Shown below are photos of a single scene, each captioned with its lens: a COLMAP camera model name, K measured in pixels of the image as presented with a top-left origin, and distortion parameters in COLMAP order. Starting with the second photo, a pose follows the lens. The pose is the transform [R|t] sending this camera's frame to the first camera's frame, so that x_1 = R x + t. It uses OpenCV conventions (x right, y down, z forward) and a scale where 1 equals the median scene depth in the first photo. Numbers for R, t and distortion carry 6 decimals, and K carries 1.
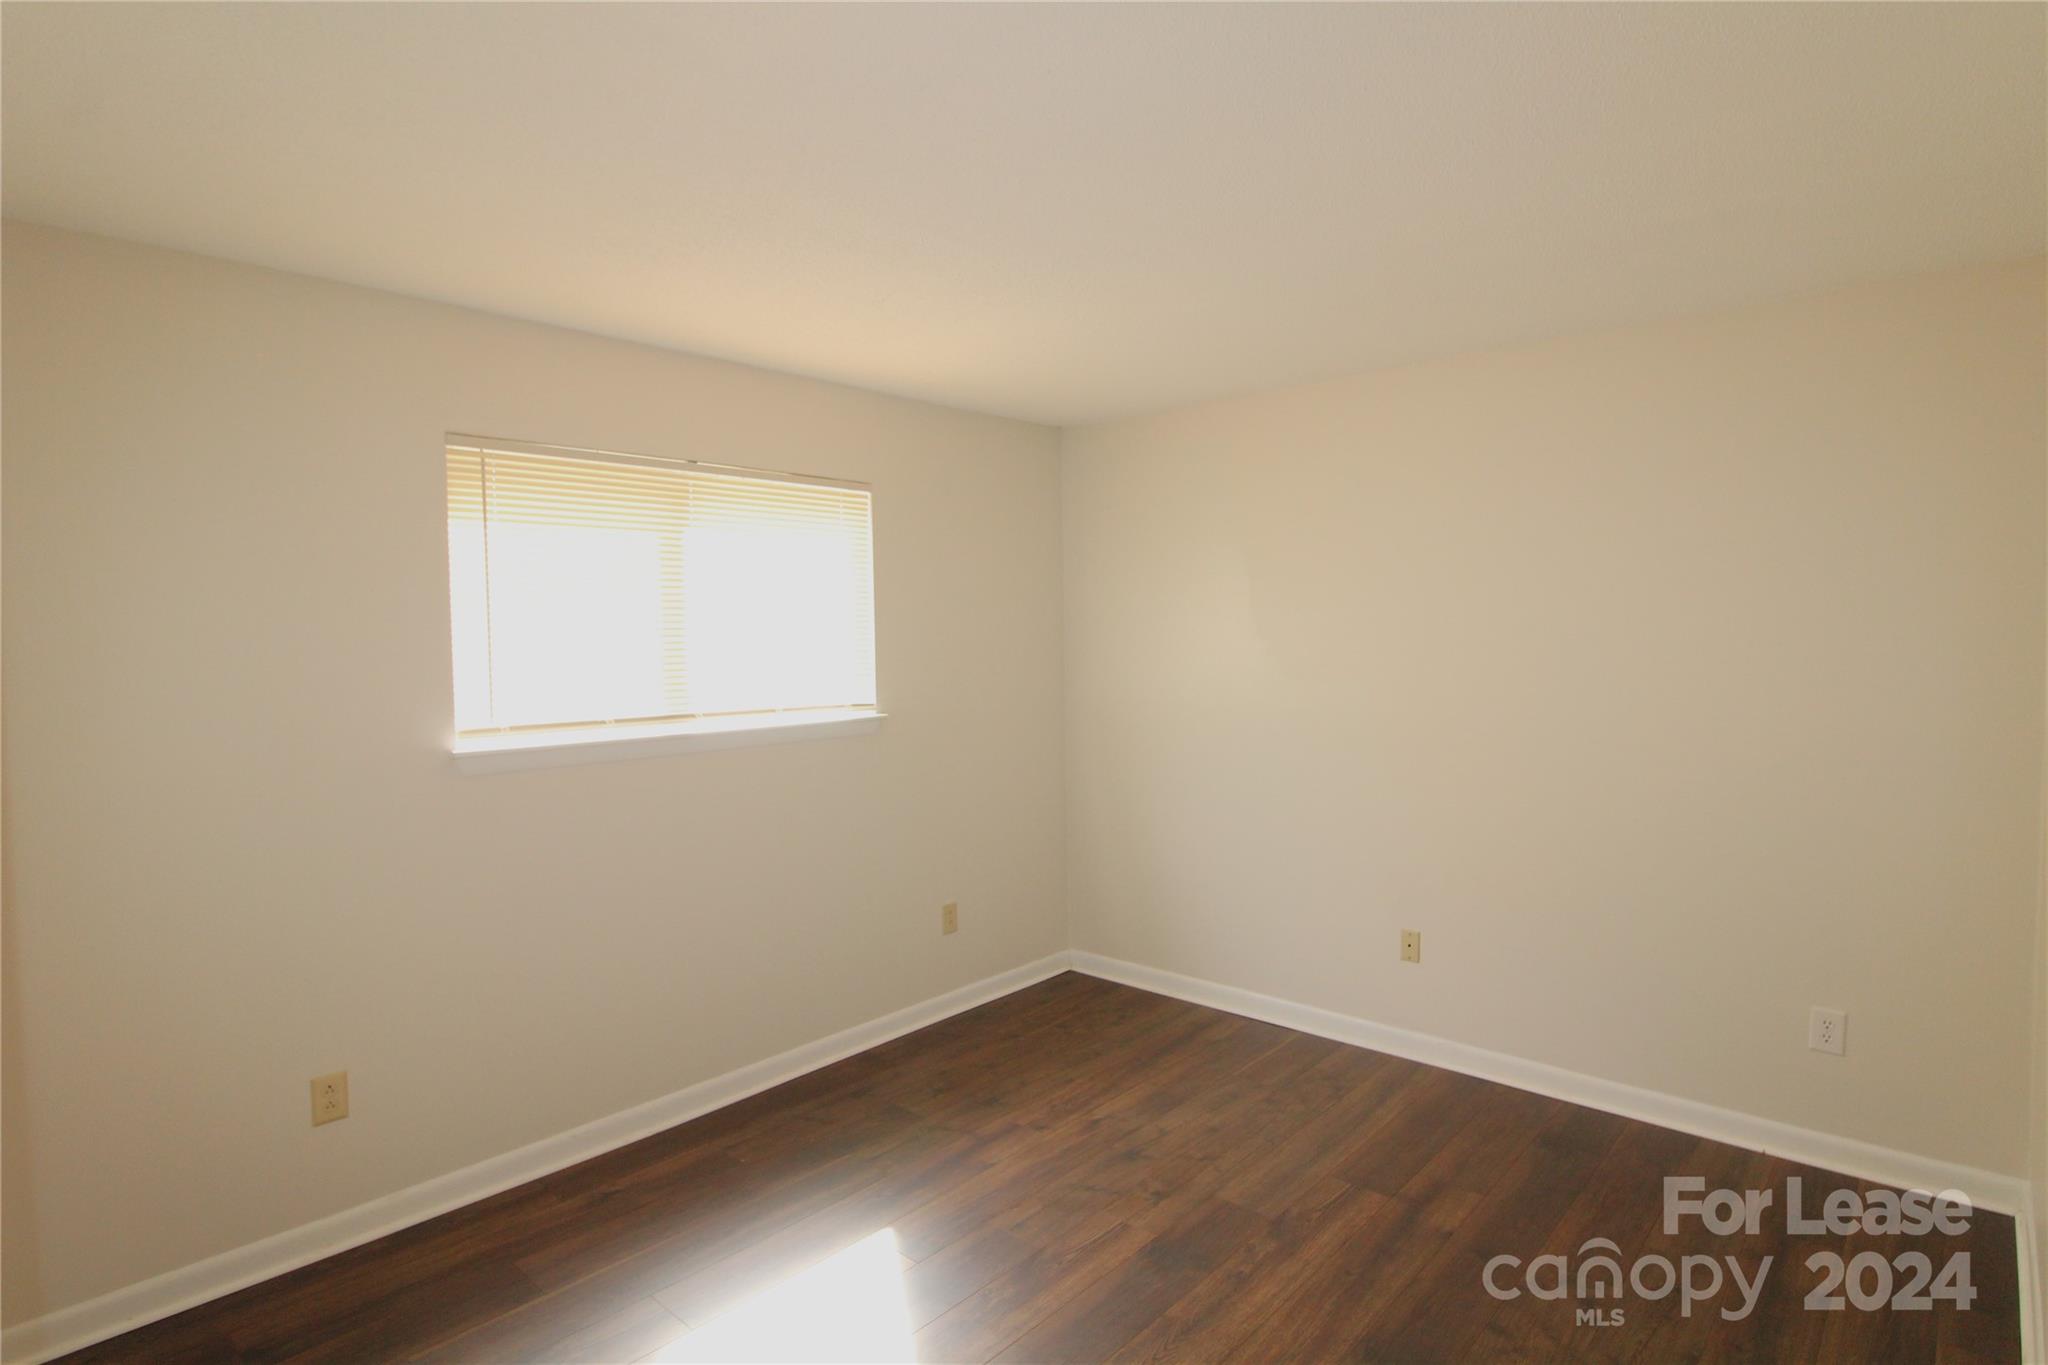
lens RADIAL K [[996.4, 0, 1043.2], [0, 996.4, 677.7], [0, 0, 1]] dist [-0.004684, -0.000780]
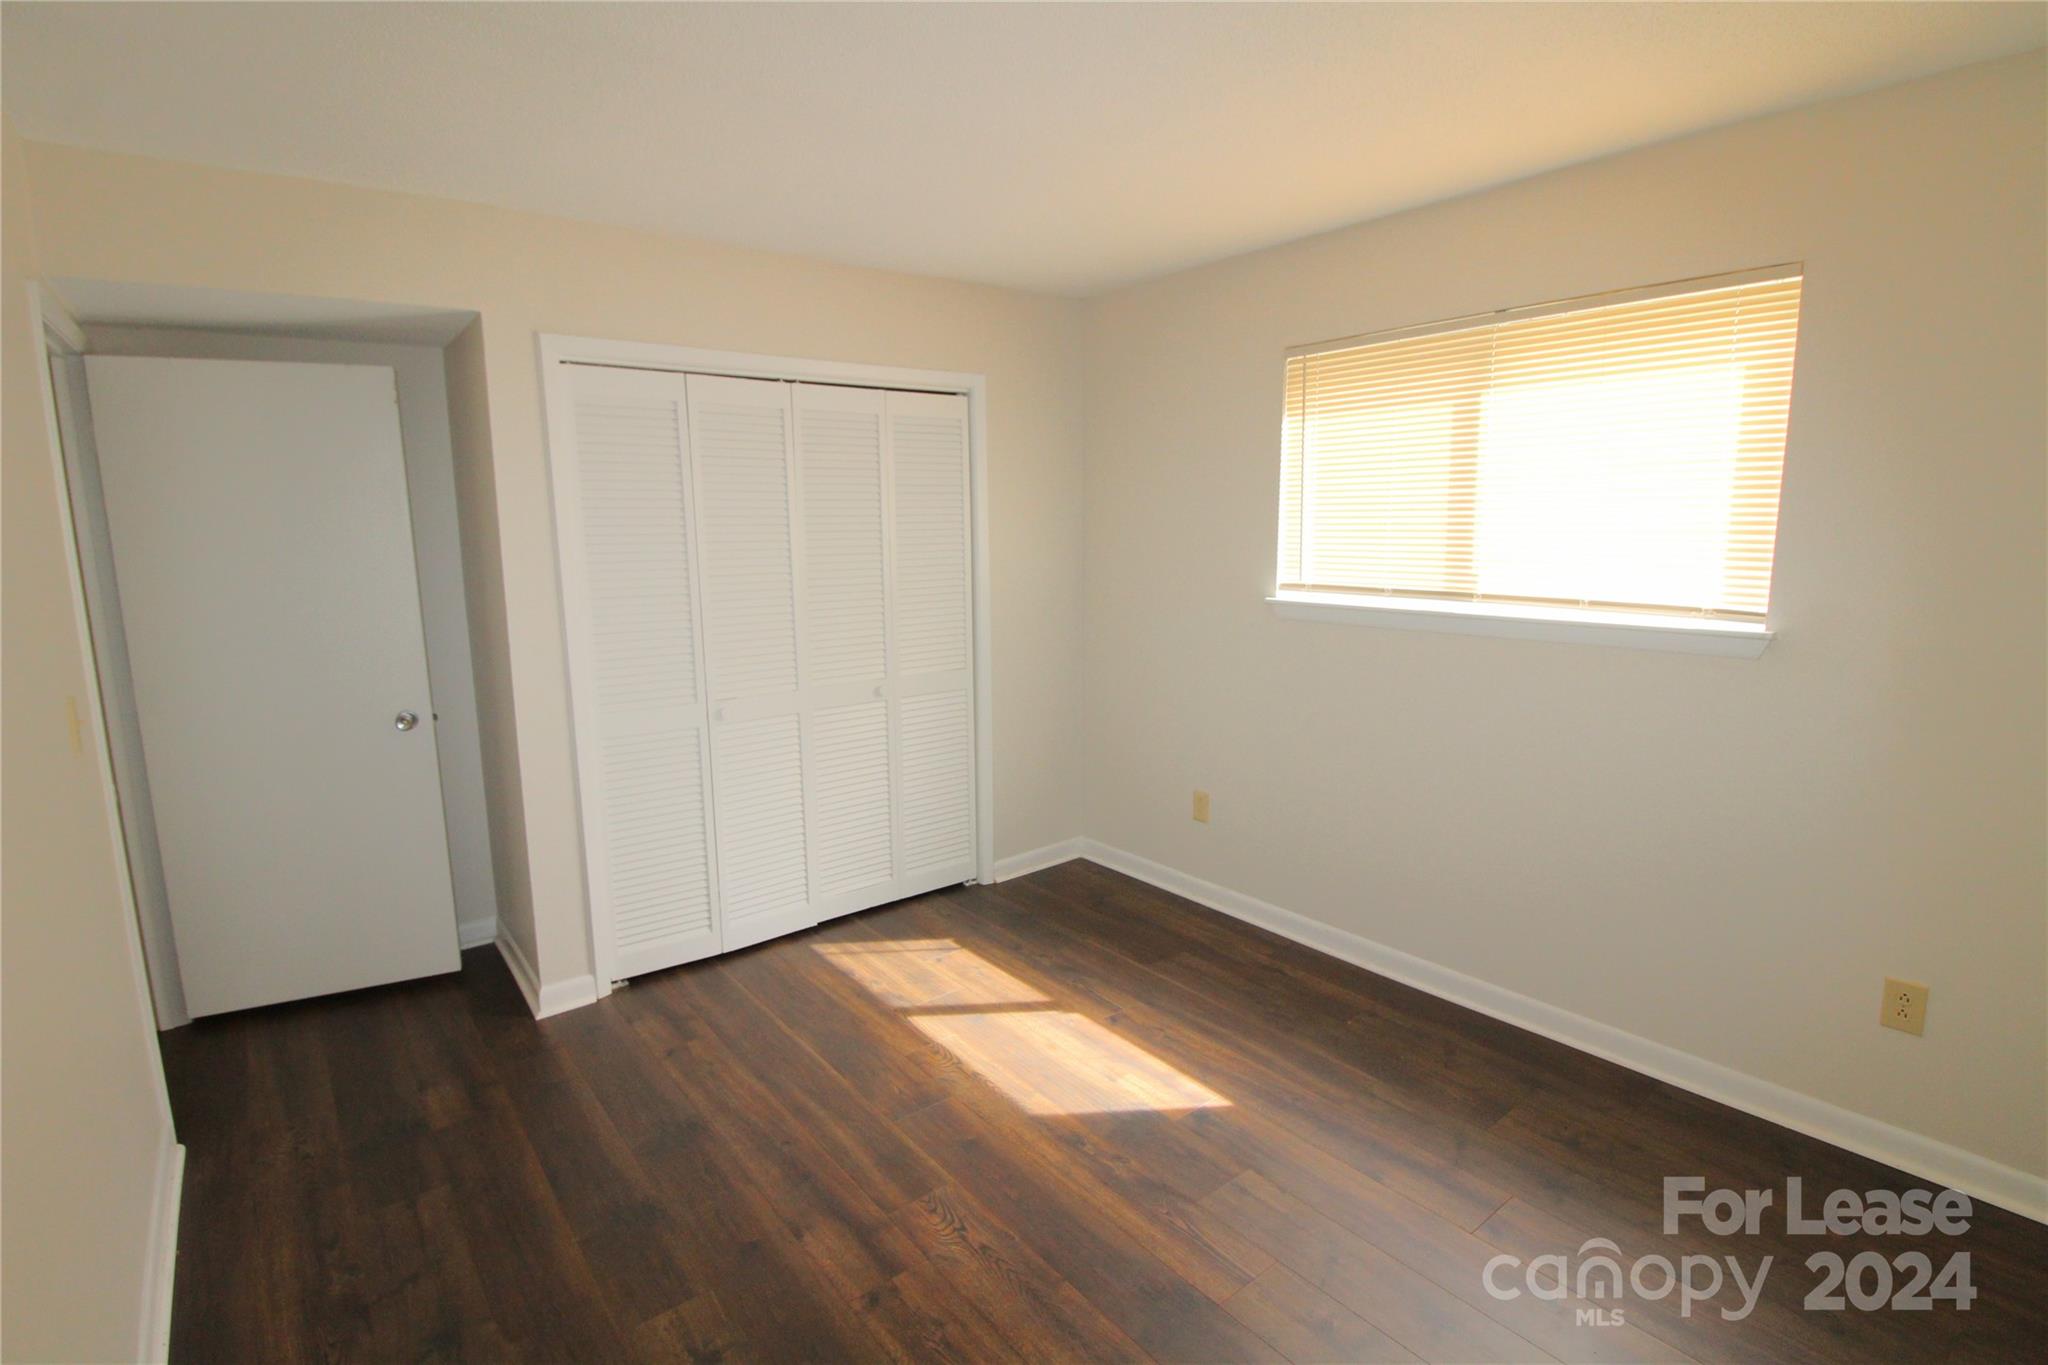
lens RADIAL K [[996.4, 0, 1043.2], [0, 996.4, 677.7], [0, 0, 1]] dist [-0.004684, -0.000780]
pose [[-0.138994, 0.165133, -0.976428, 0.692157], [-0.035949, 0.984508, 0.171617, -0.034012], [0.989640, 0.058955, -0.130905, 0.794075]]
